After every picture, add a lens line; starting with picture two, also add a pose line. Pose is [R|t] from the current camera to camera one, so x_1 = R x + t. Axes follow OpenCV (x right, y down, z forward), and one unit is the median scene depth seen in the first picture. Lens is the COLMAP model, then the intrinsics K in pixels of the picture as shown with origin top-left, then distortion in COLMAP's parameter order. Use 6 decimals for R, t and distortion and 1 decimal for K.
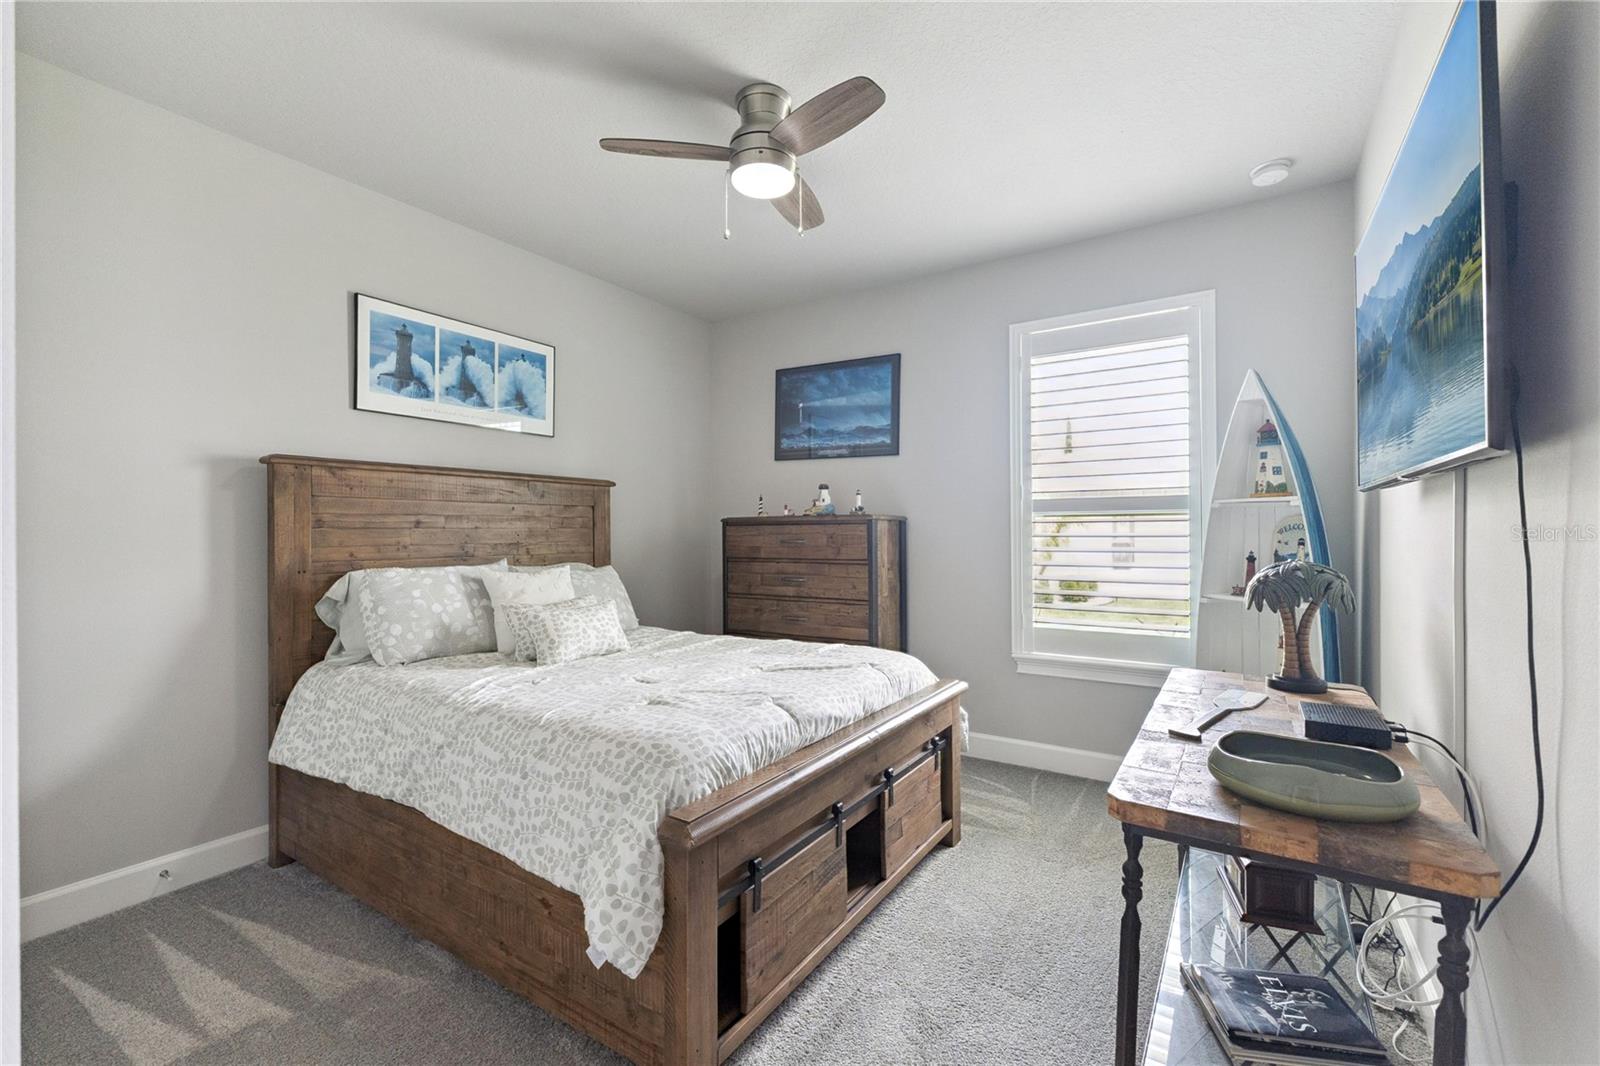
lens RADIAL K [[677.3, 0, 800.6], [0, 677.3, 531.1], [0, 0, 1]] dist [0.003016, -0.000792]
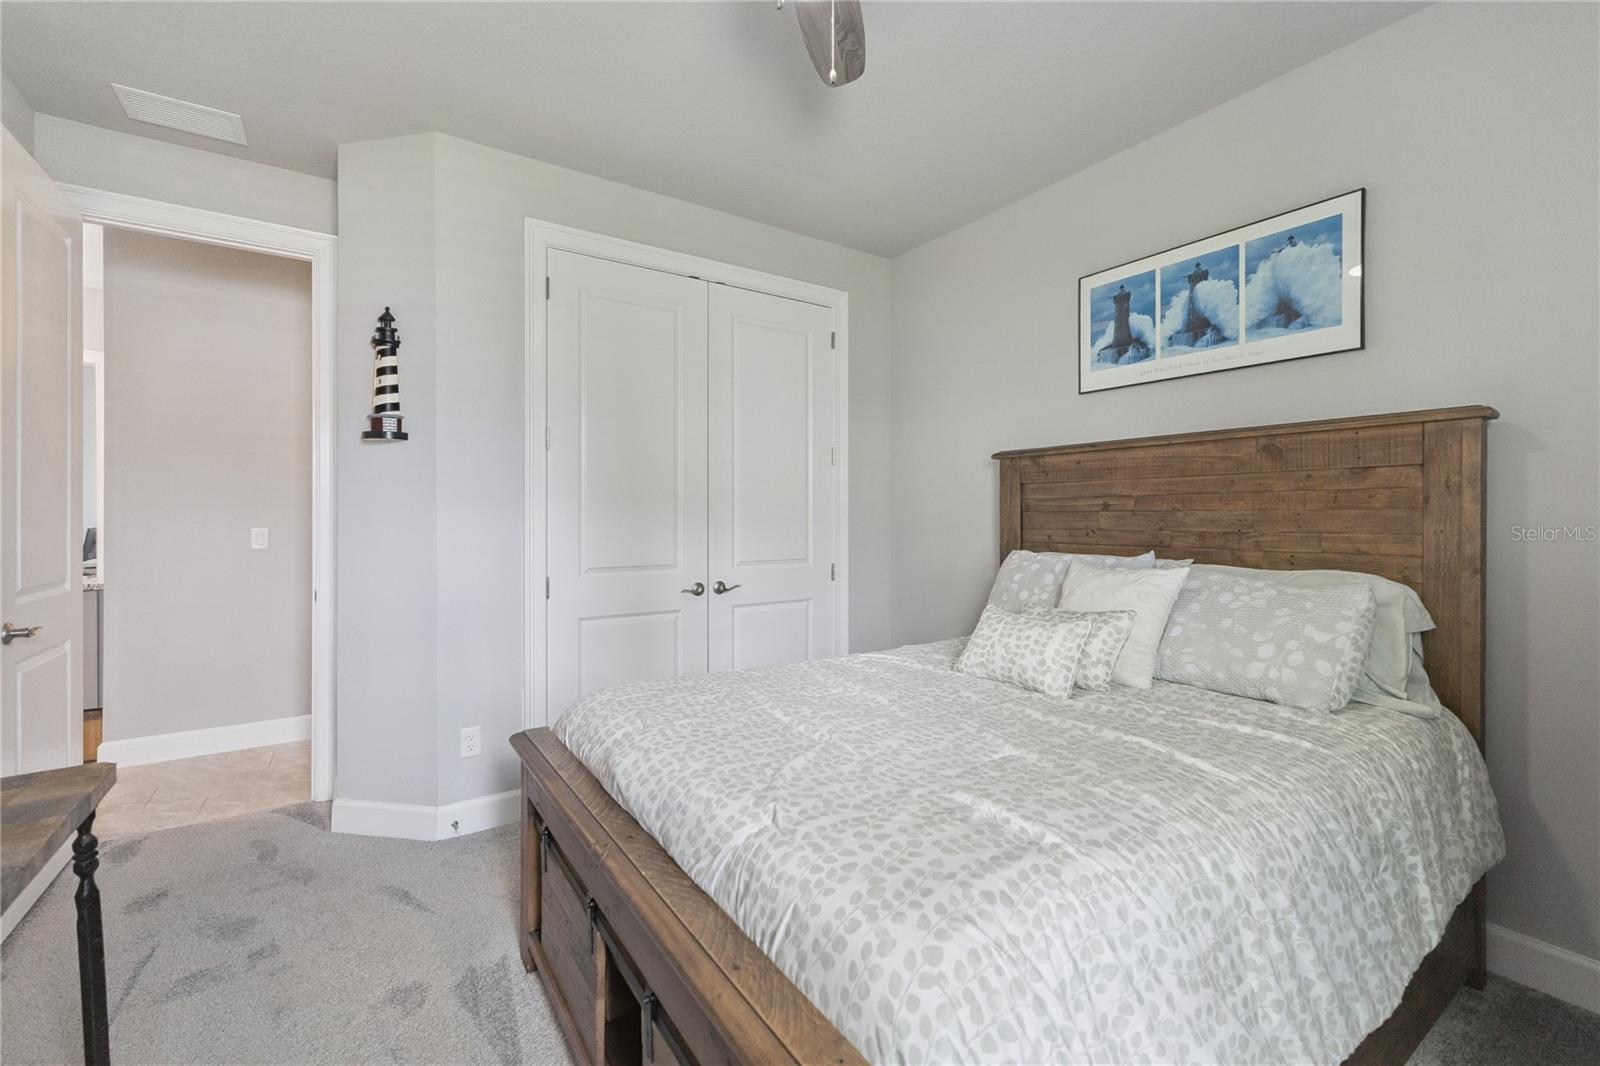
lens RADIAL K [[677.3, 0, 805.7], [0, 677.3, 518.5], [0, 0, 1]] dist [0.003016, -0.000792]
pose [[-0.385861, 0.006929, -0.922531, 0.398538], [0.001745, 0.999975, 0.006781, -0.001714], [0.922555, 0.001006, -0.385864, 0.930074]]
